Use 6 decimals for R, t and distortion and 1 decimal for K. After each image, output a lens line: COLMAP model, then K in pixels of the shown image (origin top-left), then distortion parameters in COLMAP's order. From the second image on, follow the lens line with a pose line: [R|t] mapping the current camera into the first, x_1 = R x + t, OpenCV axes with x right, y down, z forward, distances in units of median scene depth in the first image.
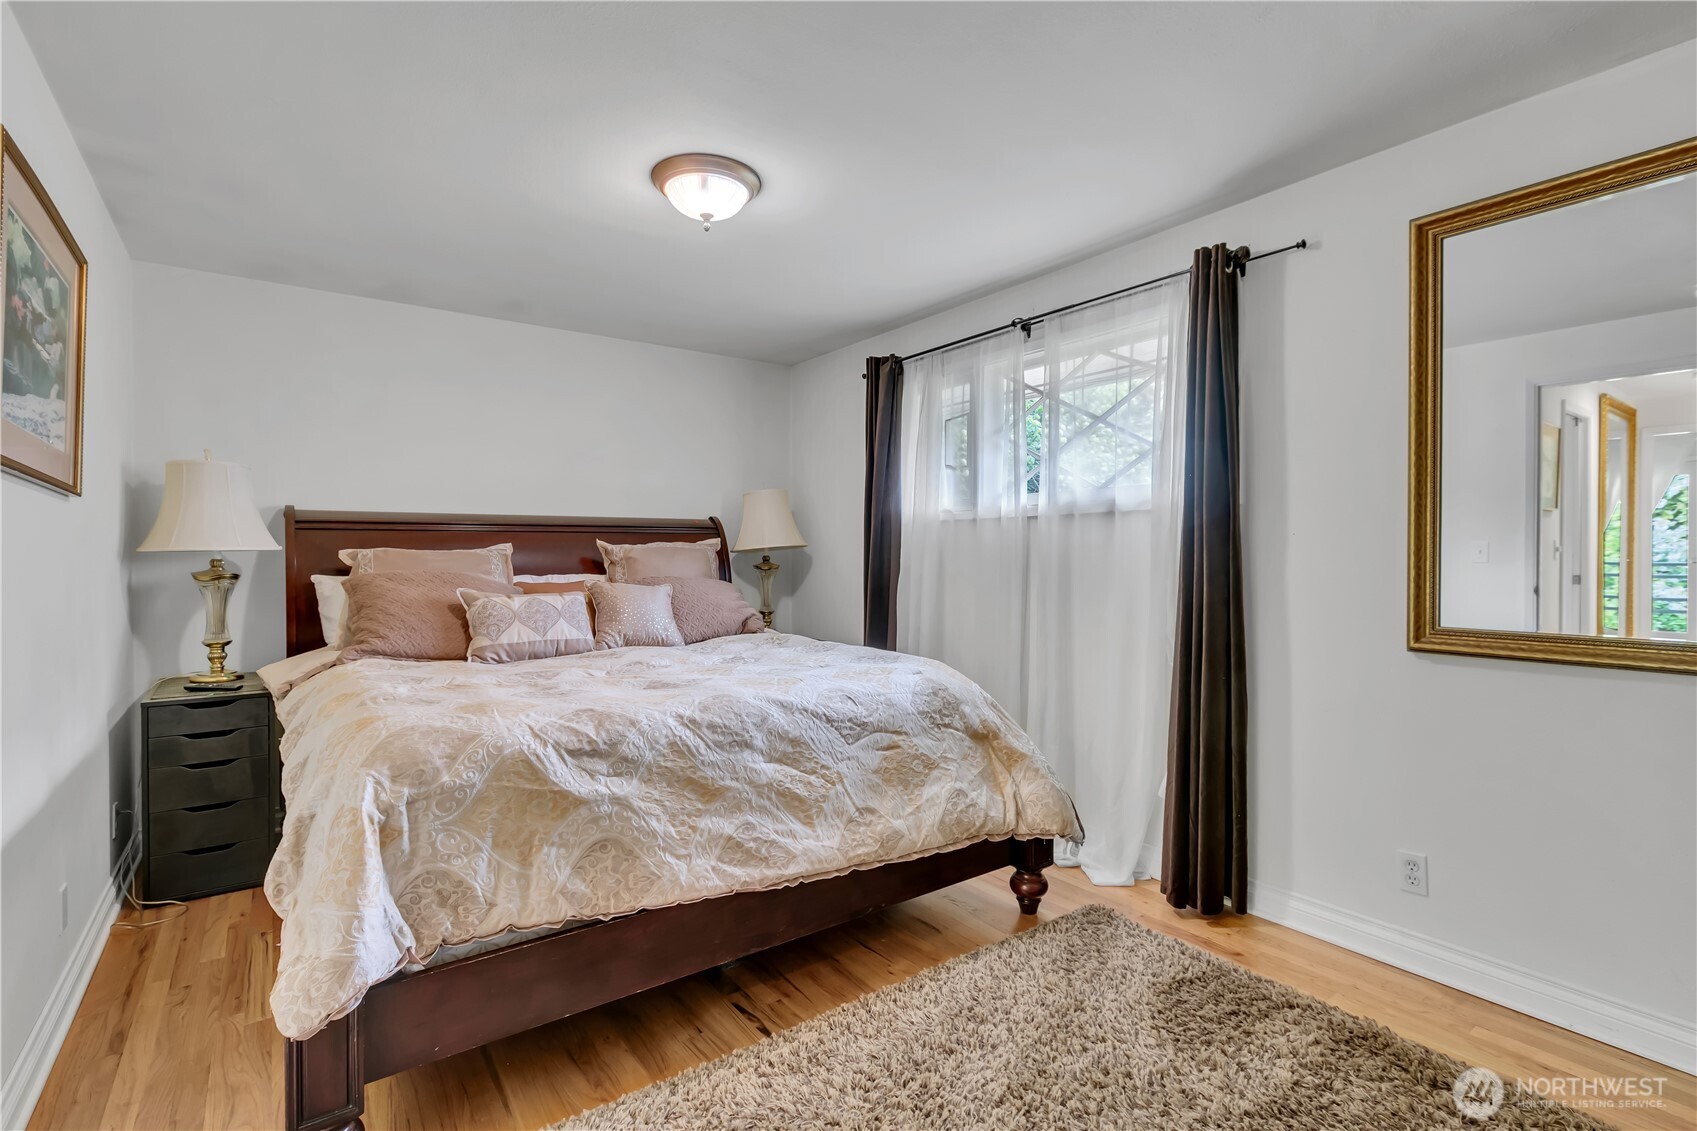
lens RADIAL K [[784.5, 0, 848.1], [0, 784.5, 561.7], [0, 0, 1]] dist [-0.008029, 0.000549]
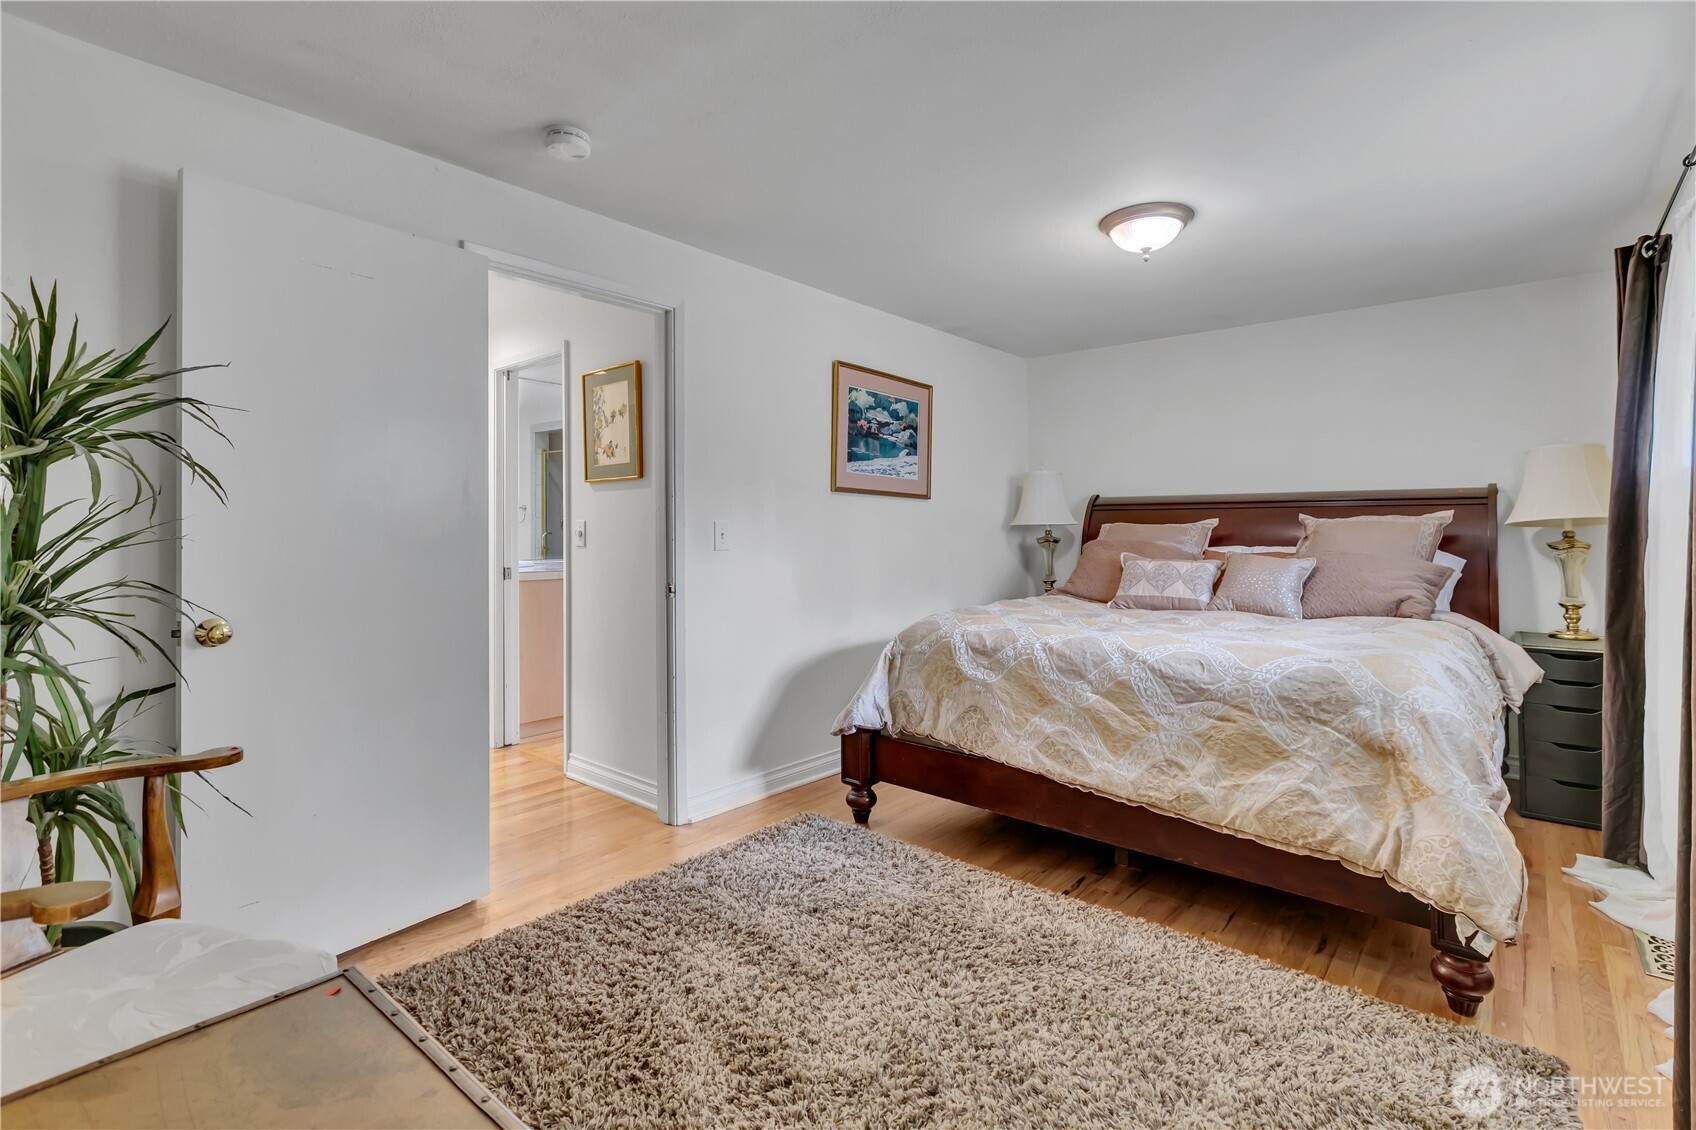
lens RADIAL K [[784.0, 0, 881.6], [0, 784.0, 530.9], [0, 0, 1]] dist [-0.008029, 0.000549]
pose [[0.255852, 0.007265, -0.966689, 0.958779], [-0.011245, 0.999926, 0.004539, -0.007104], [0.966651, 0.009709, 0.255914, 0.321451]]
